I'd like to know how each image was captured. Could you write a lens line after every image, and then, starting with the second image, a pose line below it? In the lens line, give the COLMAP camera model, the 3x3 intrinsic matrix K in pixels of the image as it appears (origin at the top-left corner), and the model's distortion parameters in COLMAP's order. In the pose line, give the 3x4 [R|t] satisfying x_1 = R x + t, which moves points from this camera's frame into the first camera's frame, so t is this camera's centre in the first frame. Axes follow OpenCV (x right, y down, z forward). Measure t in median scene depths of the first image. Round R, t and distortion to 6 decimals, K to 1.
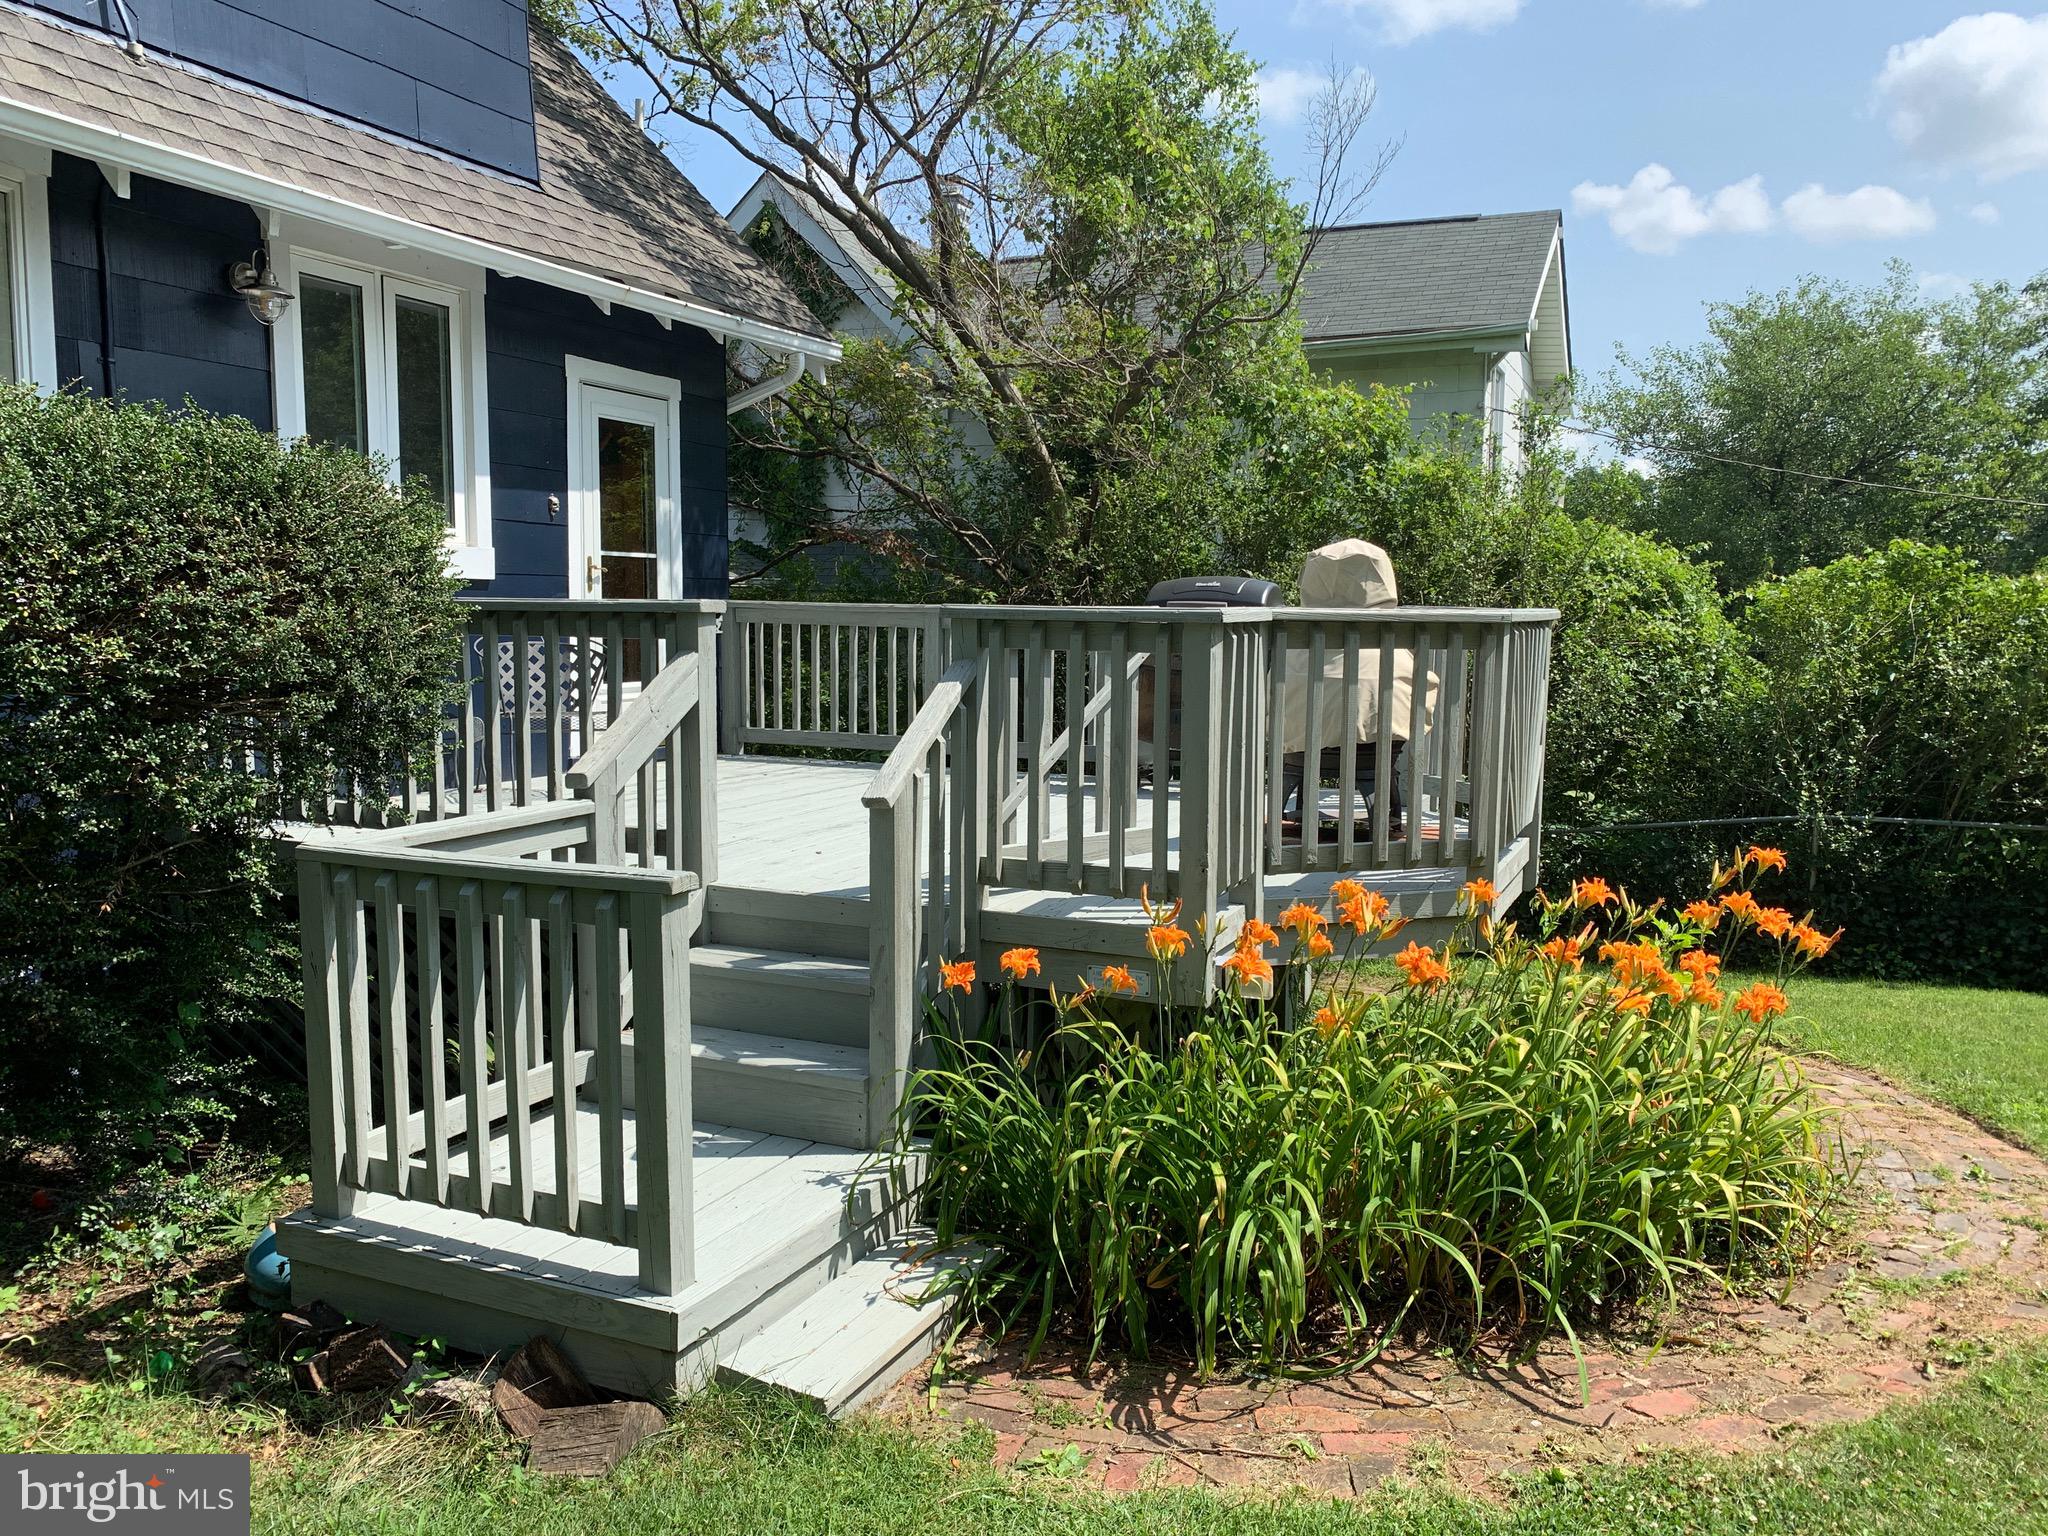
lens RADIAL K [[1581.1, 0, 1024.0], [0, 1581.1, 768.0], [0, 0, 1]] dist [-0.037276, 0.059665]
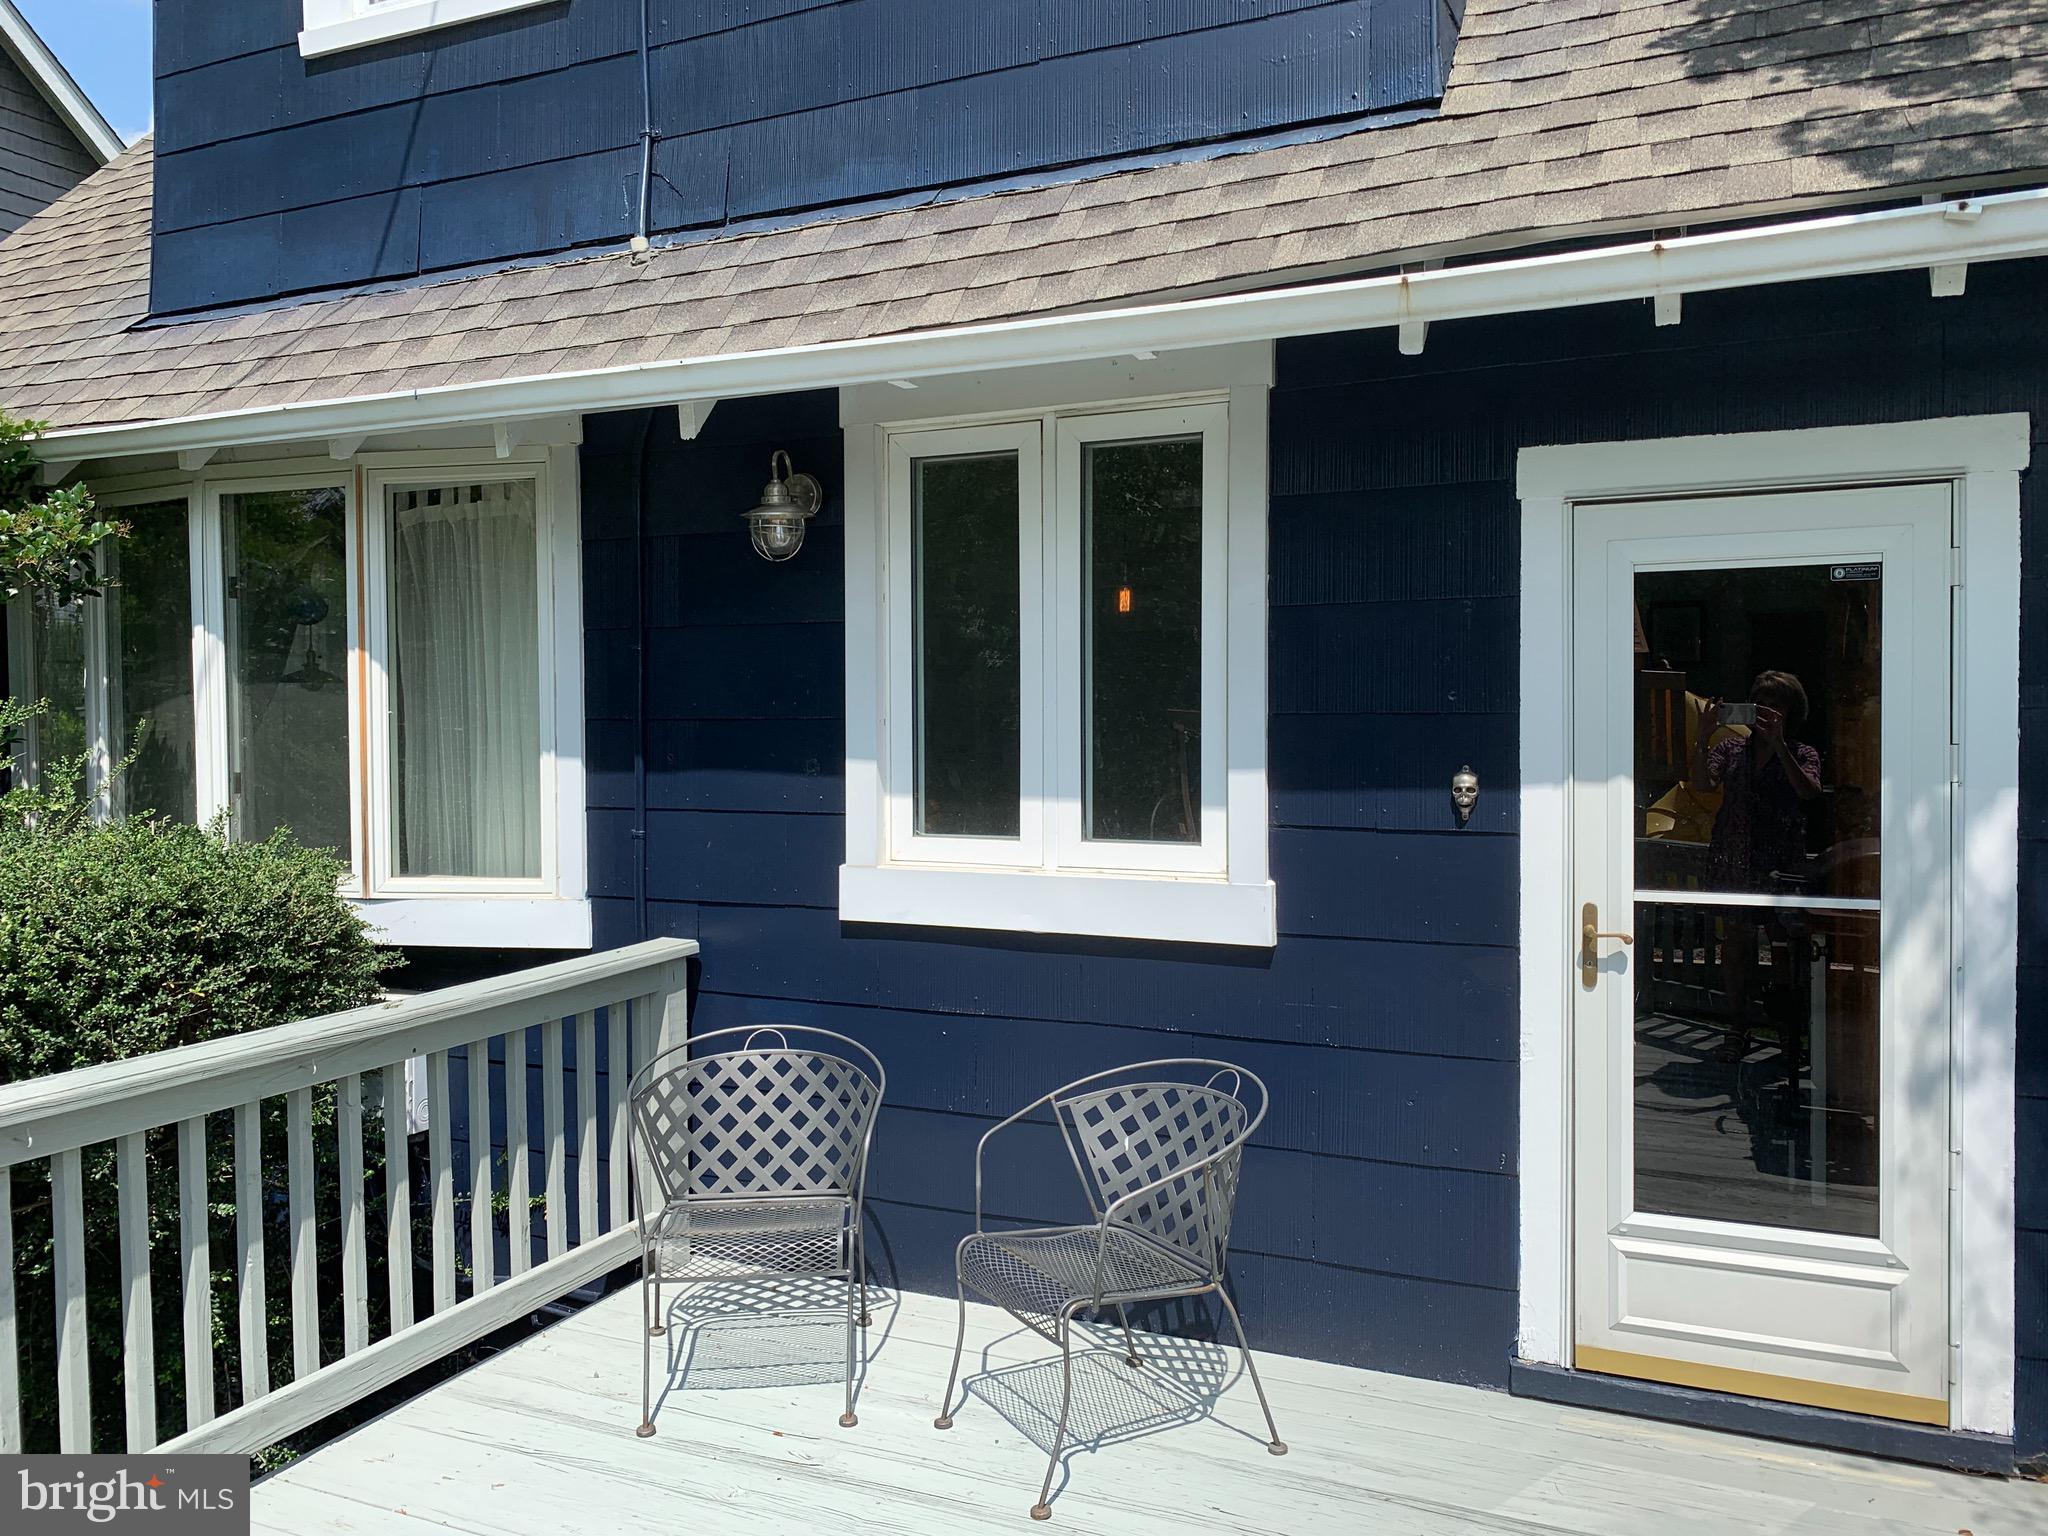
lens RADIAL K [[1557.4, 0, 1034.4], [0, 1557.4, 760.5], [0, 0, 1]] dist [0.094693, -0.140032]
pose [[0.006727, 0.013429, -0.999887, 0.166988], [-0.096761, 0.995226, 0.012715, -0.189857], [0.995285, 0.096665, 0.007995, 0.977149]]
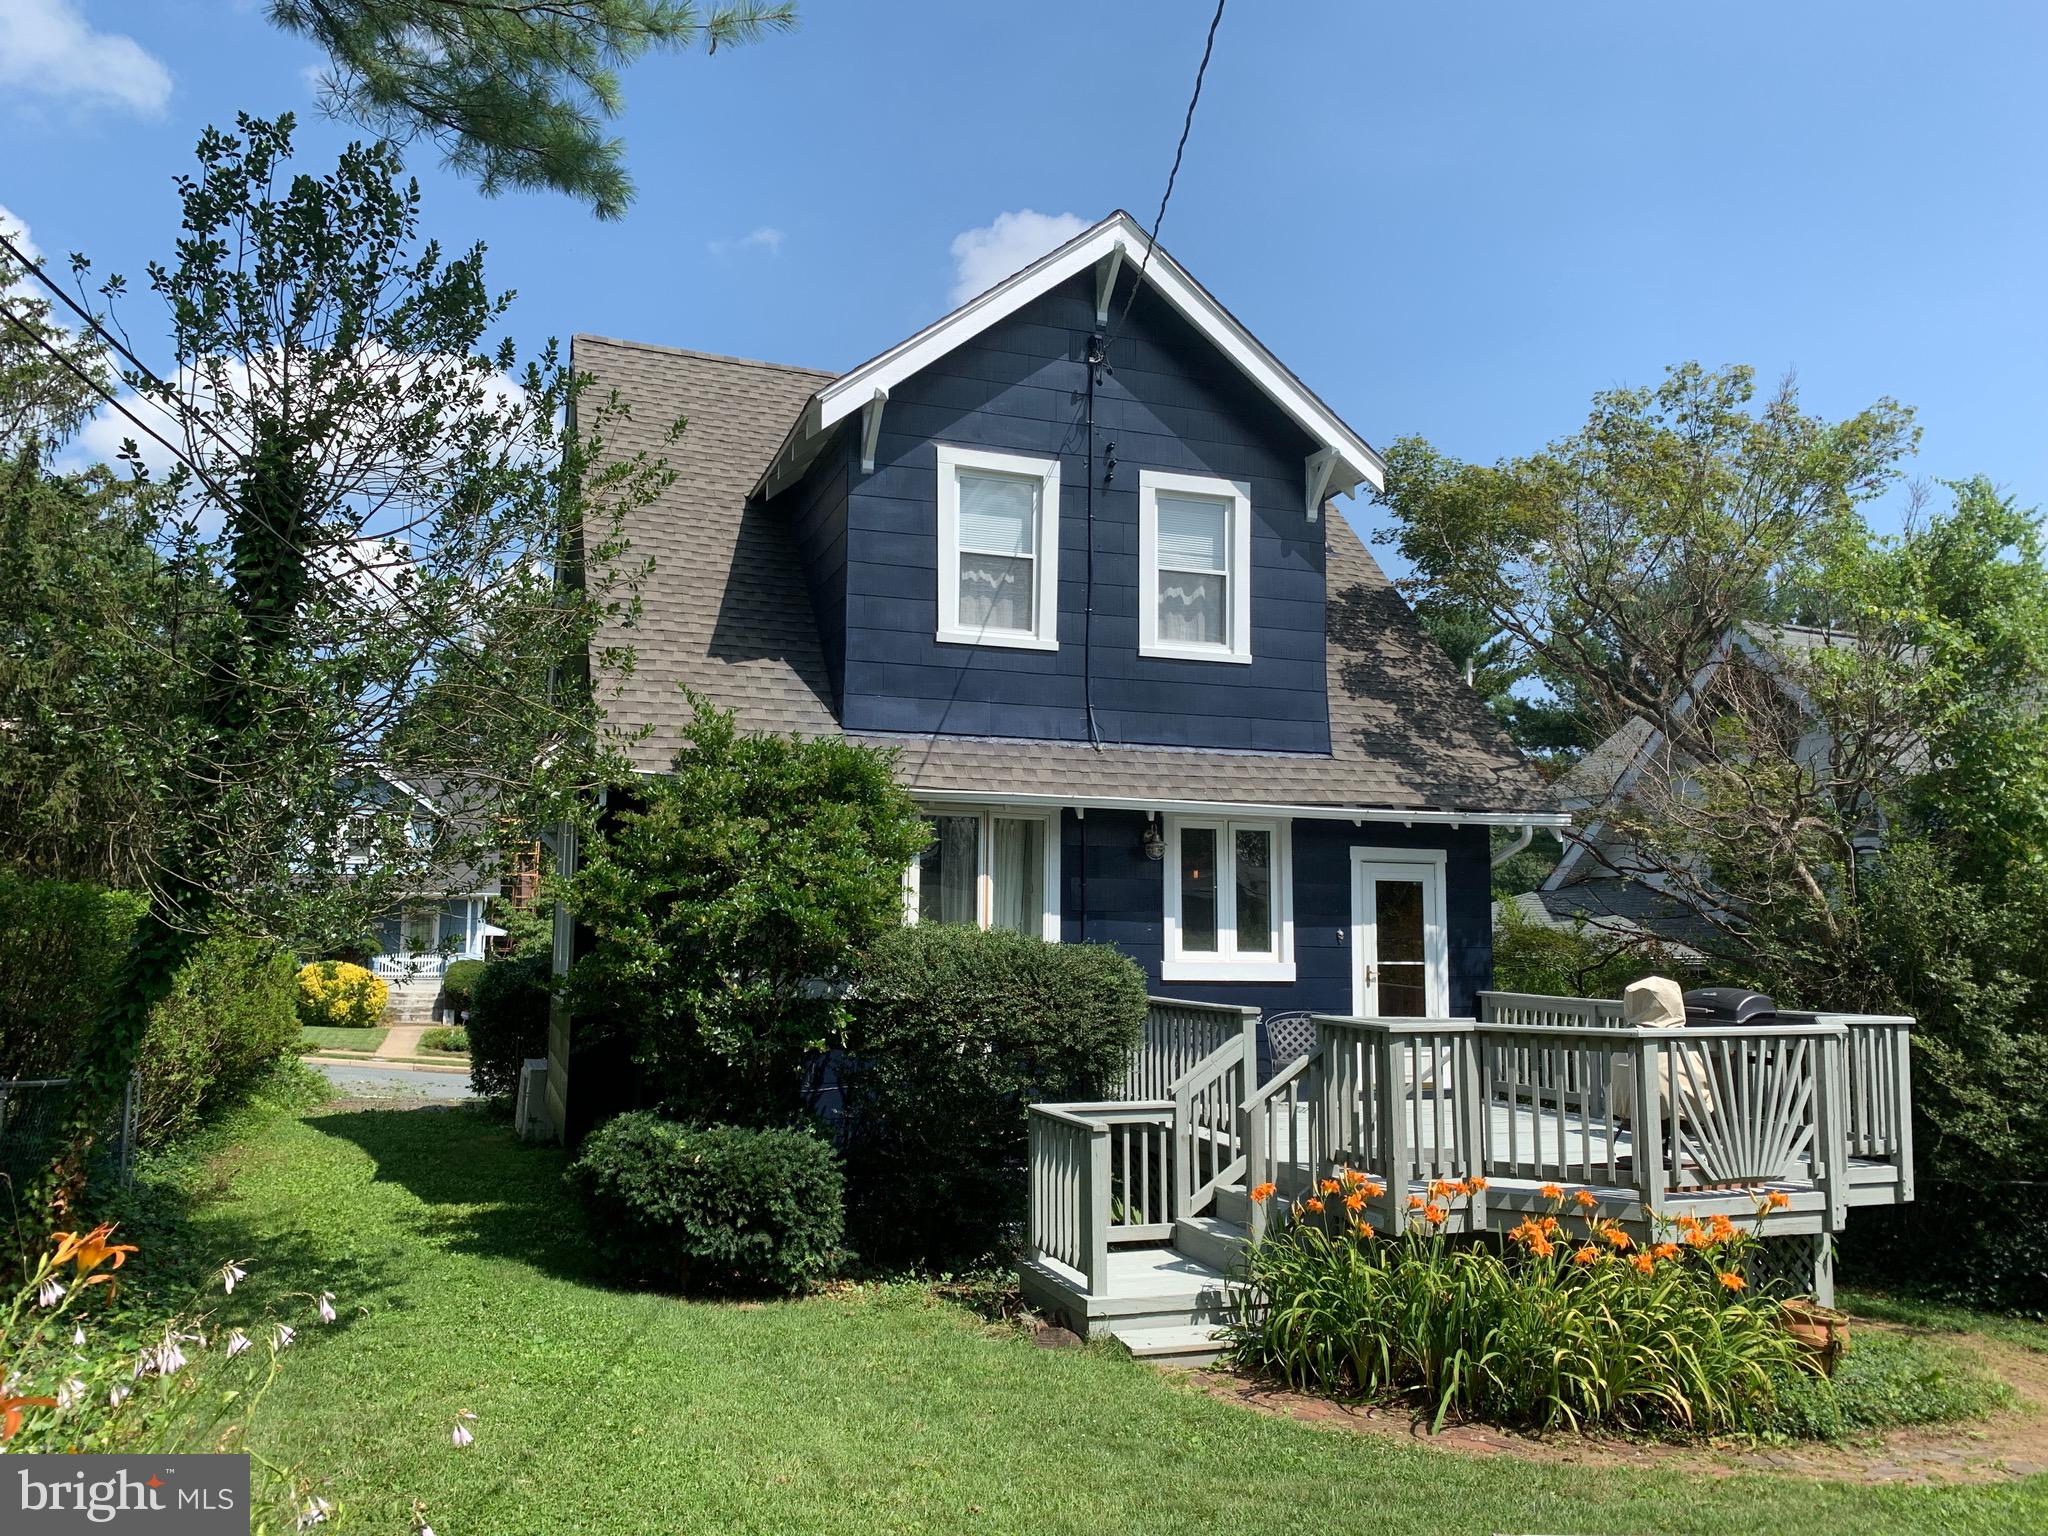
lens RADIAL K [[1557.4, 0, 1034.4], [0, 1557.4, 760.5], [0, 0, 1]] dist [0.094693, -0.140032]
pose [[0.701115, -0.083157, -0.708183, 0.753241], [-0.074250, 0.979263, -0.188498, -0.011780], [0.709172, 0.184741, 0.680401, -0.453754]]
